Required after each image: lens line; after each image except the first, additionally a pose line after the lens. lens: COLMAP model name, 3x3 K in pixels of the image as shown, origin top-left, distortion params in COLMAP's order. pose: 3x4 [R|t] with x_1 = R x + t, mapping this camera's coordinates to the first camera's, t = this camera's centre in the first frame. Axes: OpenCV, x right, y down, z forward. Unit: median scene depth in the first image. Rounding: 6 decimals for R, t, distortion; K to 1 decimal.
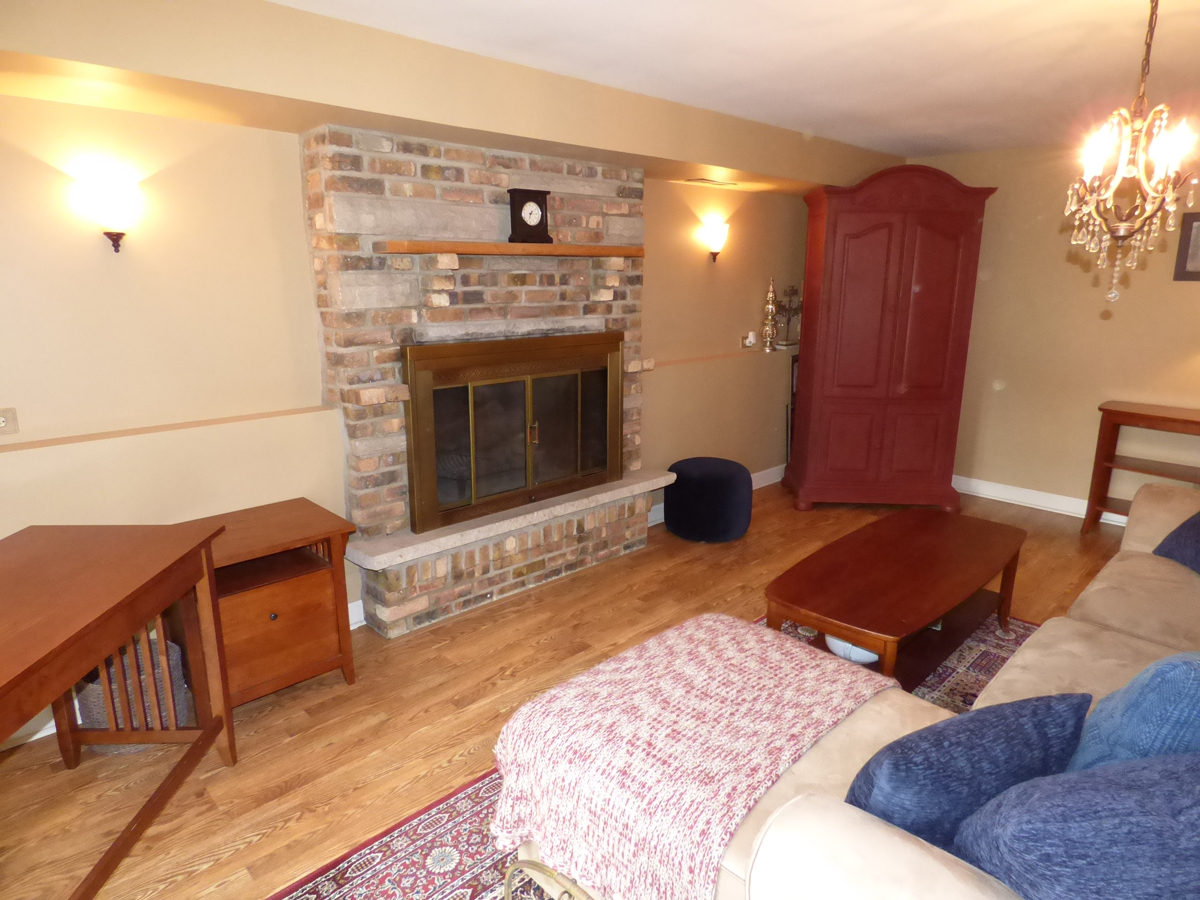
lens RADIAL K [[734.7, 0, 602.6], [0, 734.7, 448.3], [0, 0, 1]] dist [-0.009035, -0.001943]
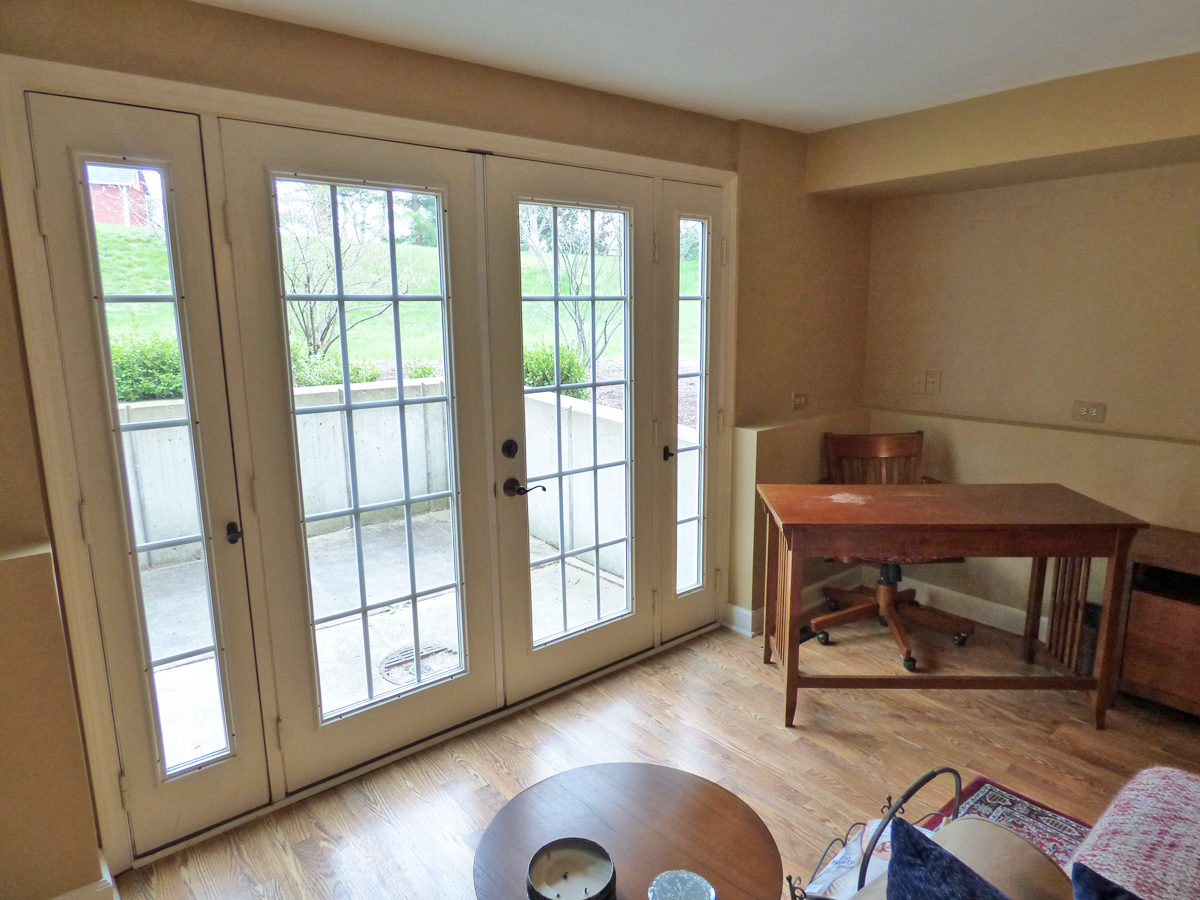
lens RADIAL K [[766.2, 0, 623.8], [0, 766.2, 450.5], [0, 0, 1]] dist [-0.000116, -0.000095]
pose [[-0.070419, 0.185960, -0.980031, 0.439984], [-0.227745, 0.953523, 0.197295, -0.033870], [0.971171, 0.237090, -0.024795, 0.141032]]
